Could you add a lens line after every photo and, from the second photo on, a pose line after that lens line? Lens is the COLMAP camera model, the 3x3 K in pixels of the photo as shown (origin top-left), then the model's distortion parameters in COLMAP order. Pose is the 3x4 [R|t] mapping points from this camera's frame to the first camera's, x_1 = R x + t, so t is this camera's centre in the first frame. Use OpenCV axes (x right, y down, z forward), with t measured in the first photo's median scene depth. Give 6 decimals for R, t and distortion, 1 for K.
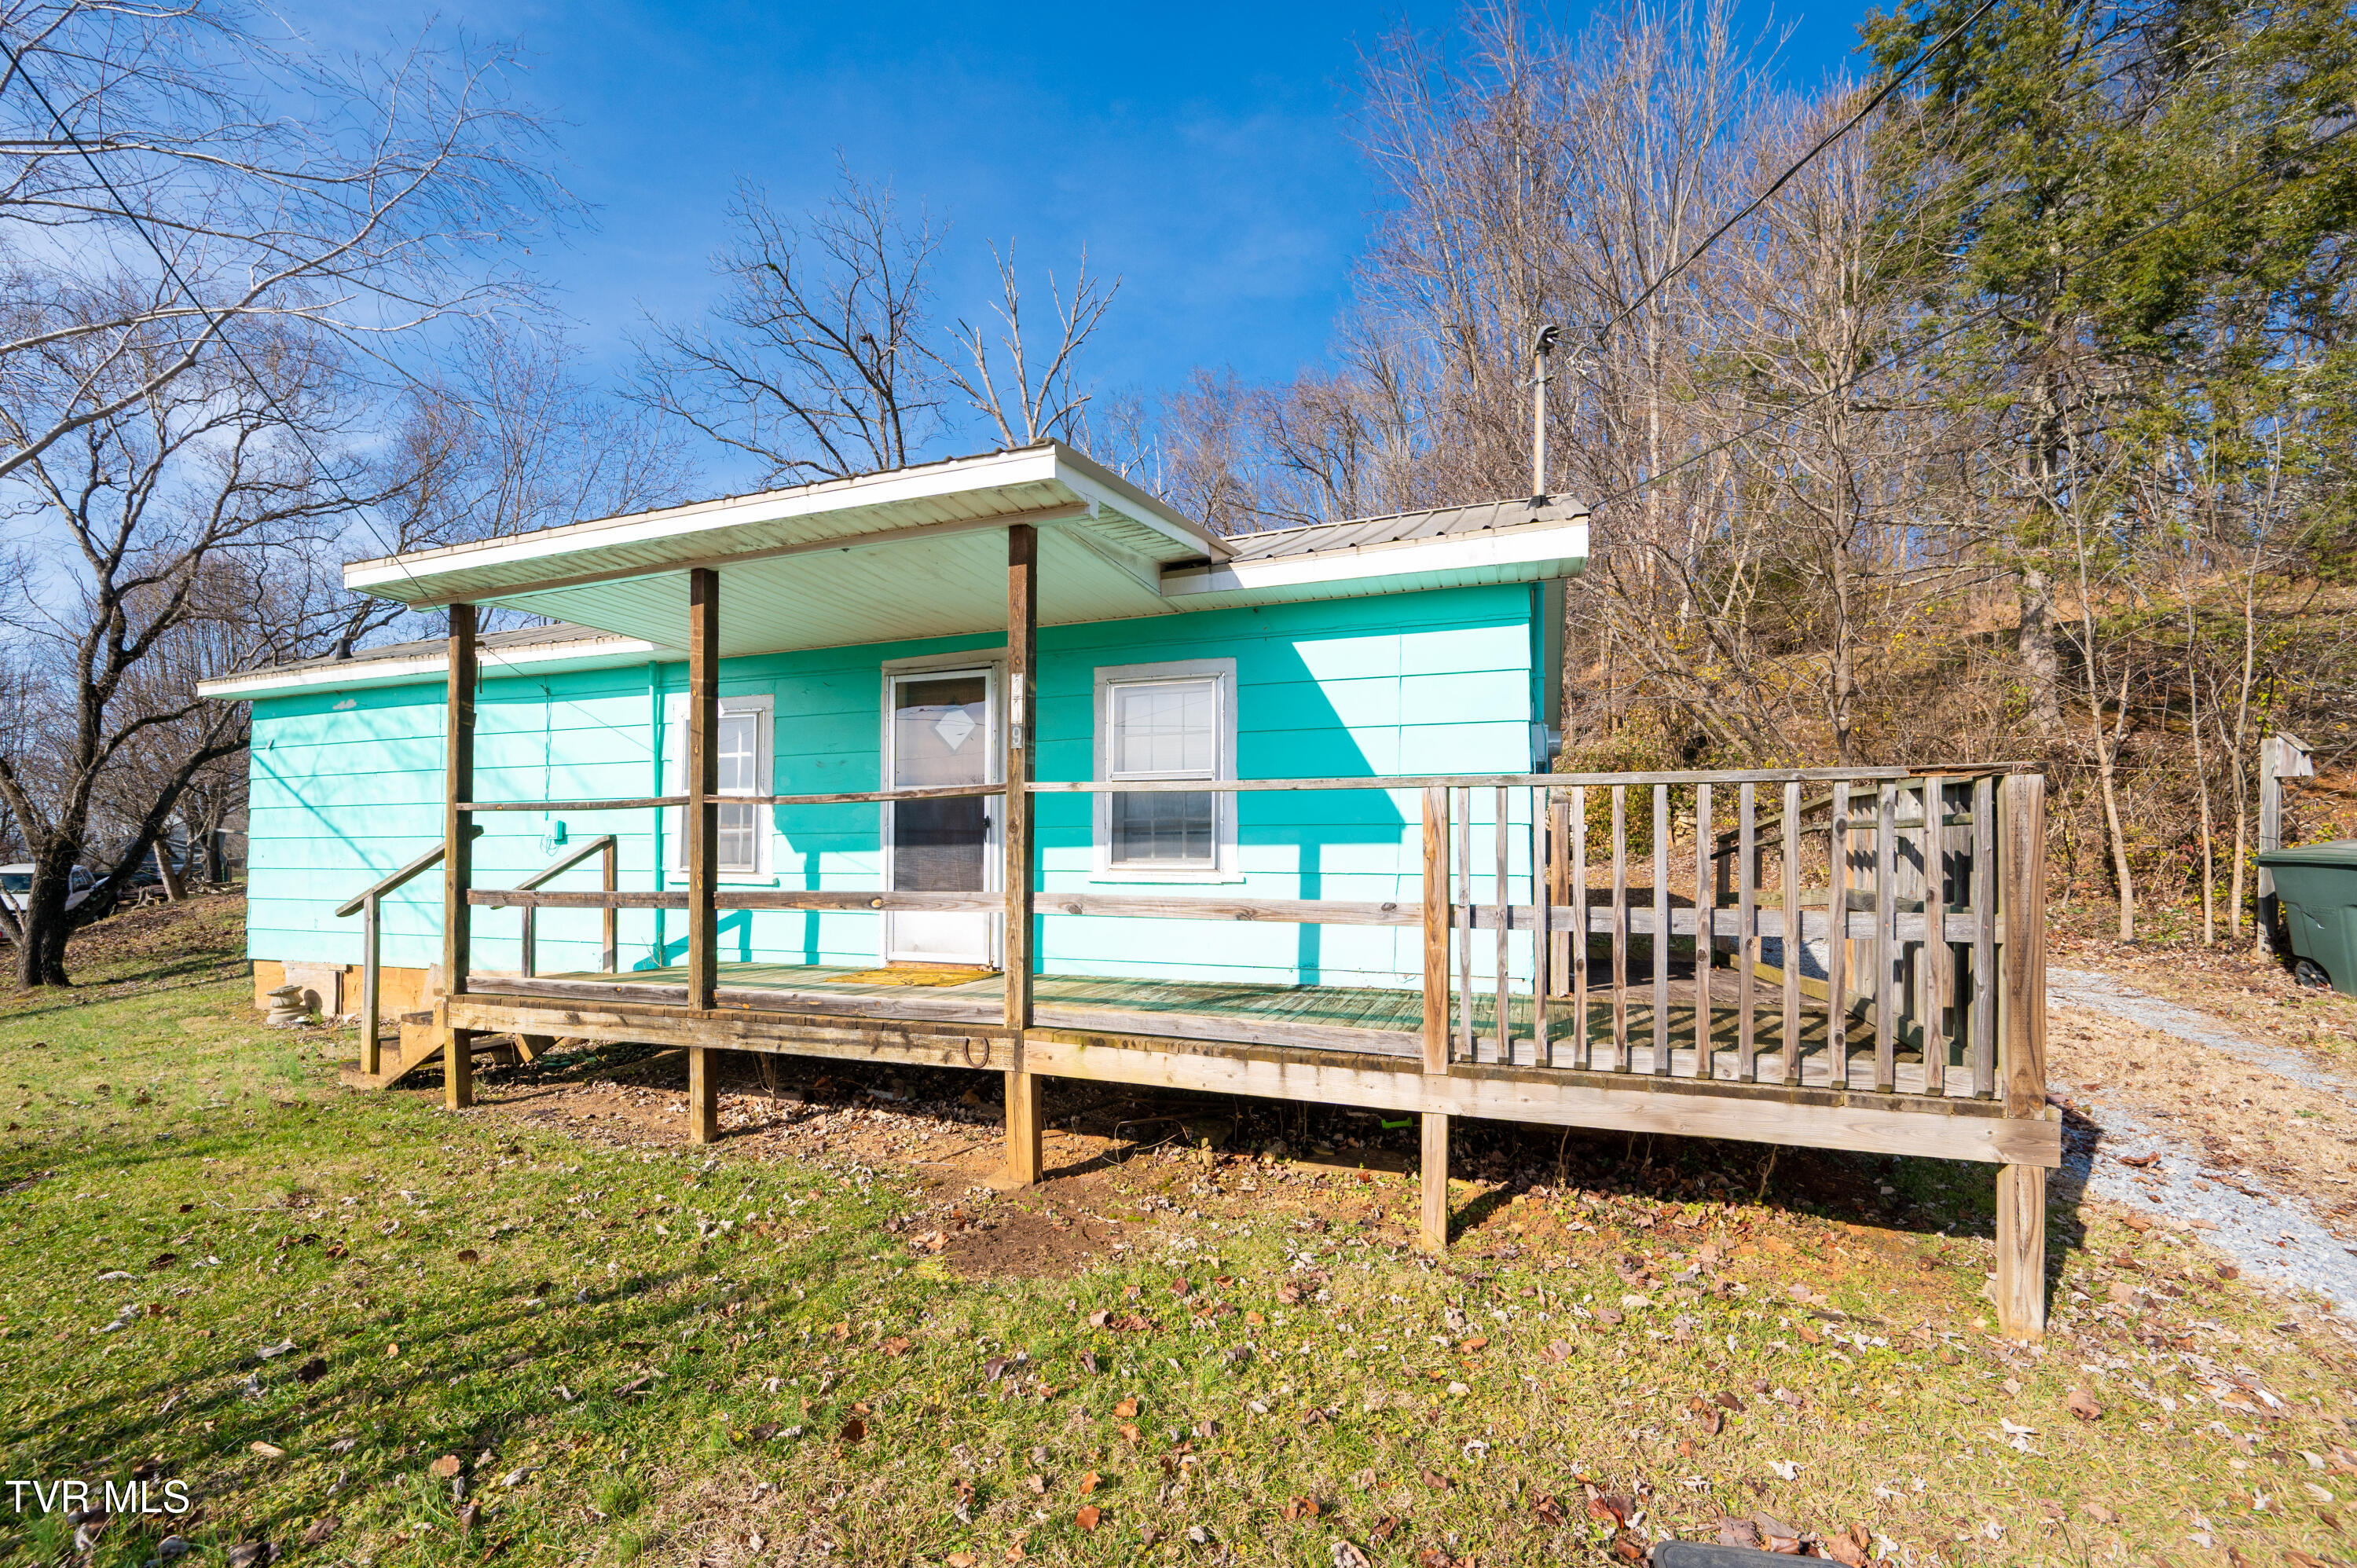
lens RADIAL K [[928.3, 0, 1202.7], [0, 928.3, 858.4], [0, 0, 1]] dist [-0.001964, 0.000186]
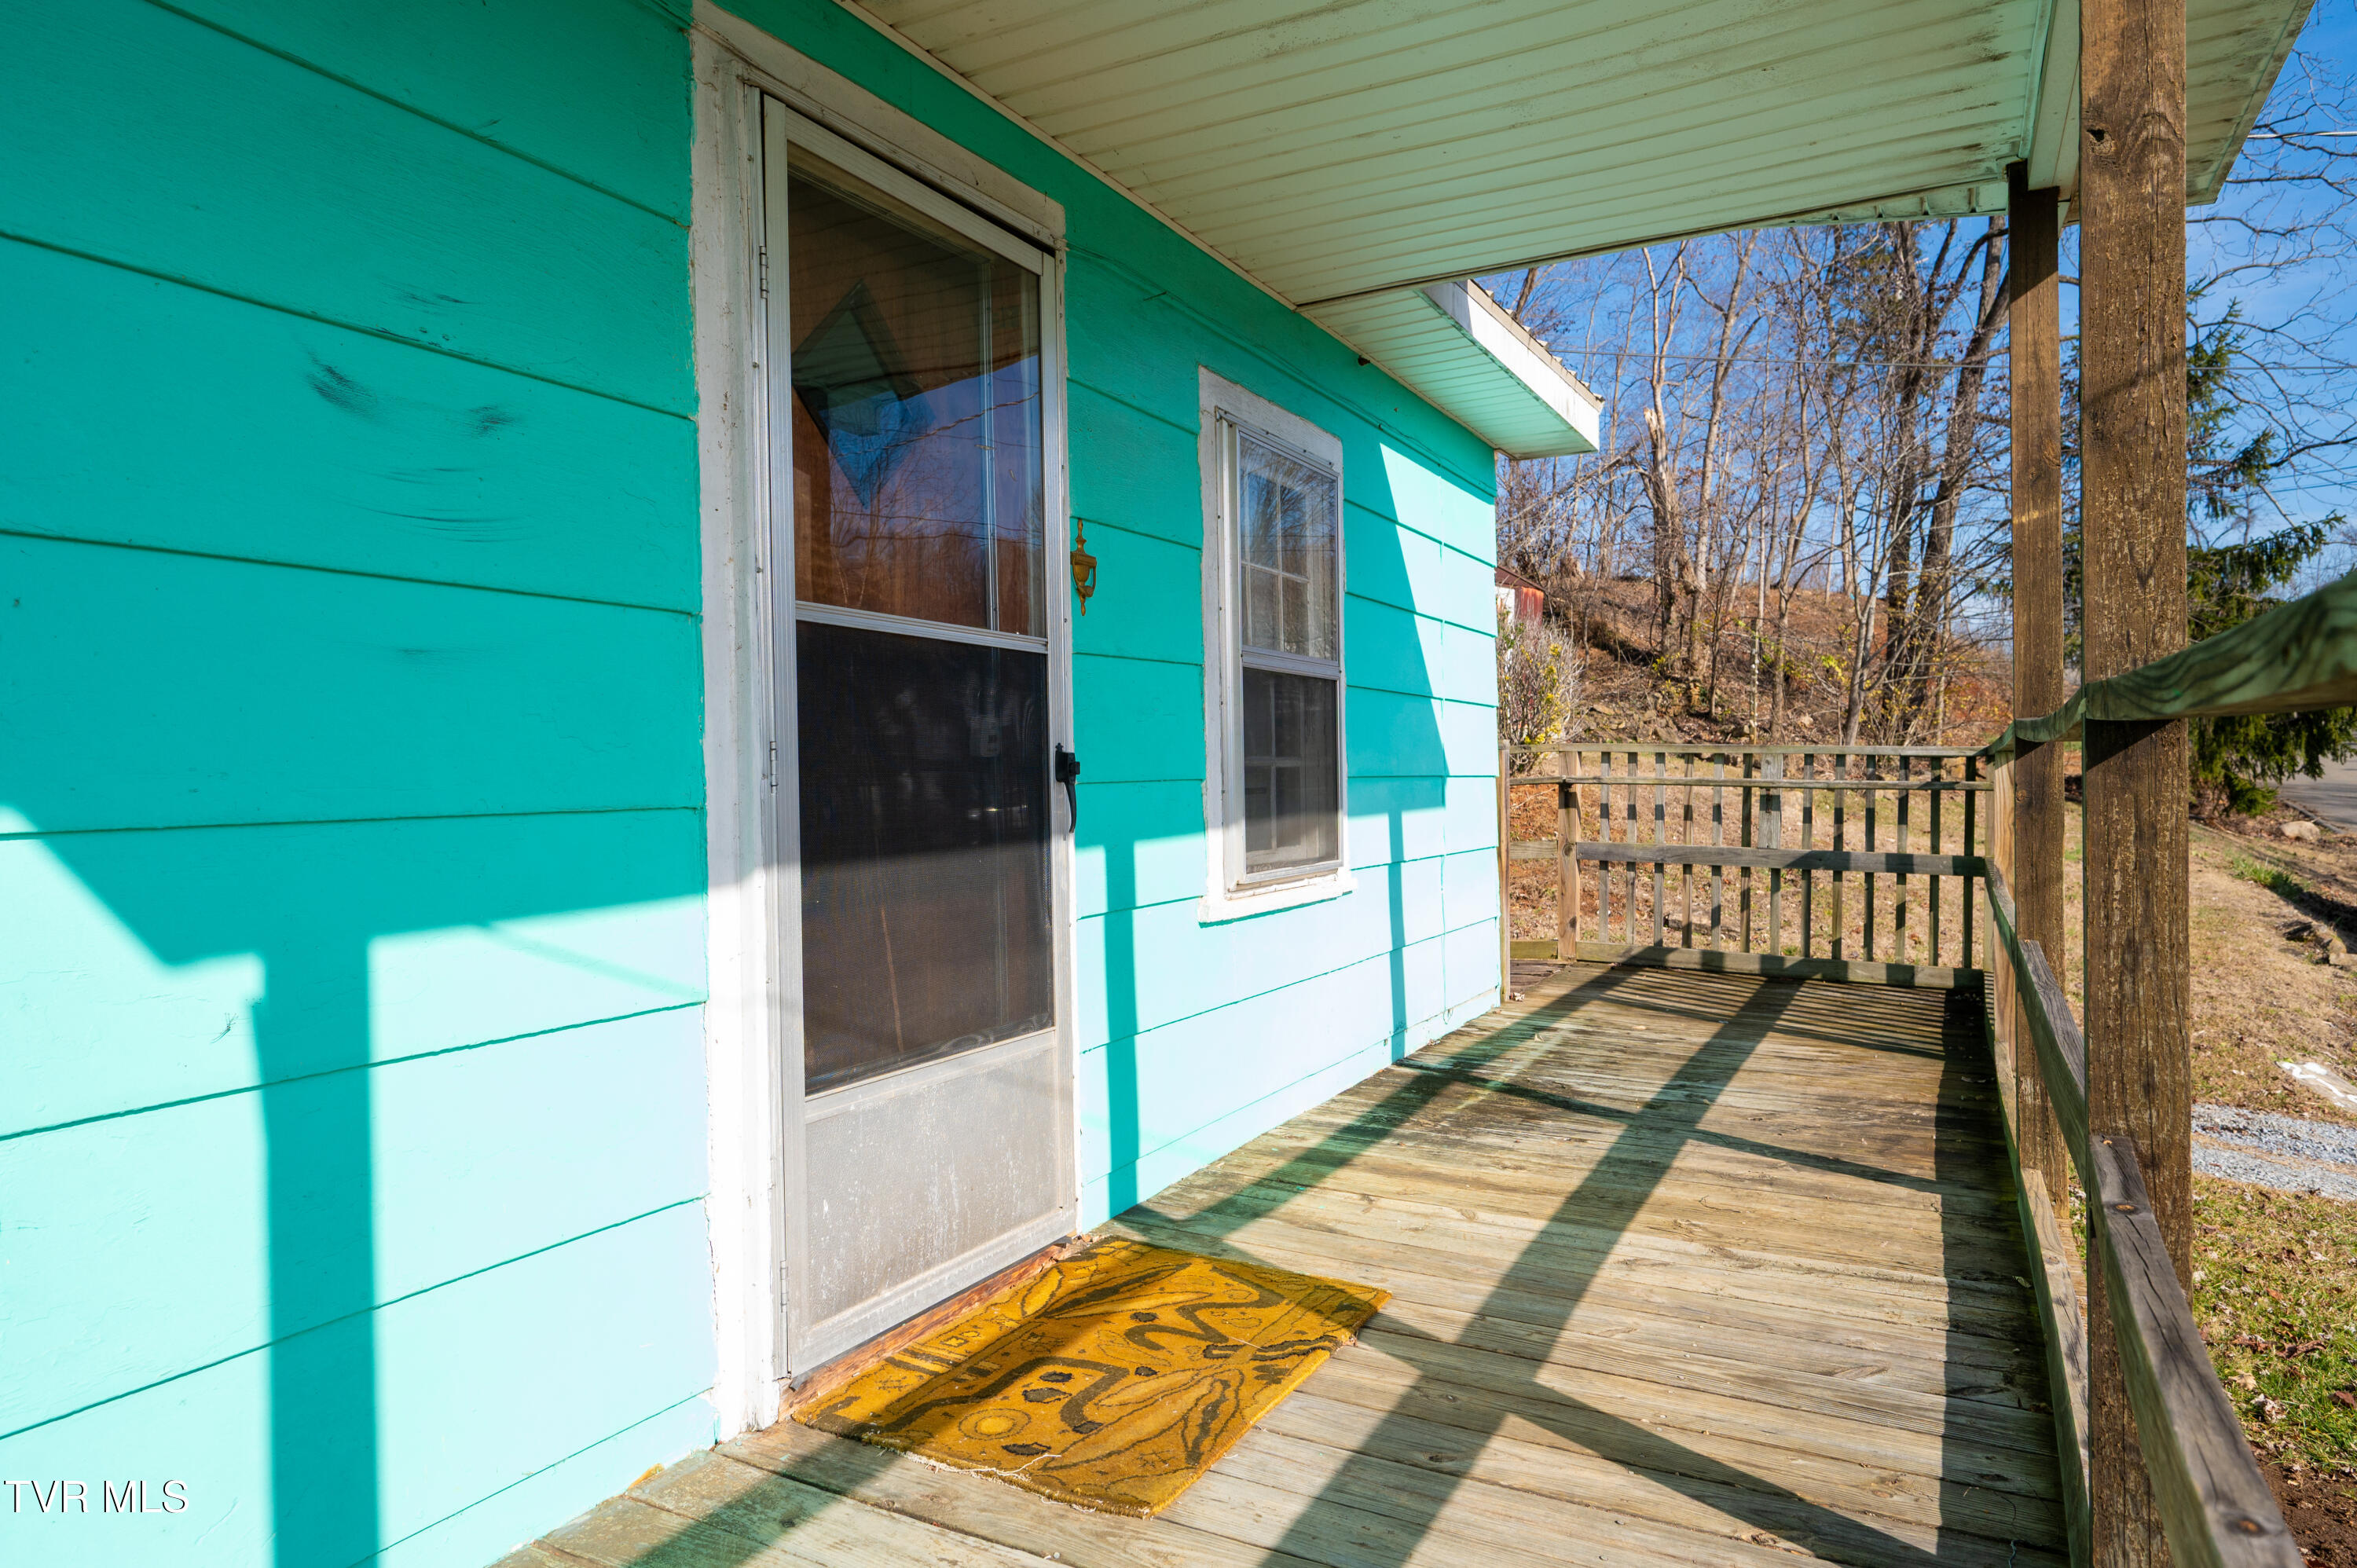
lens RADIAL K [[1434.9, 0, 1177.7], [0, 1434.9, 776.5], [0, 0, 1]] dist [-0.004118, -0.000966]
pose [[0.157775, -0.009620, 0.987428, -0.701397], [-0.001196, 0.999950, 0.009933, -0.041258], [-0.987474, -0.002748, 0.157756, 0.906767]]
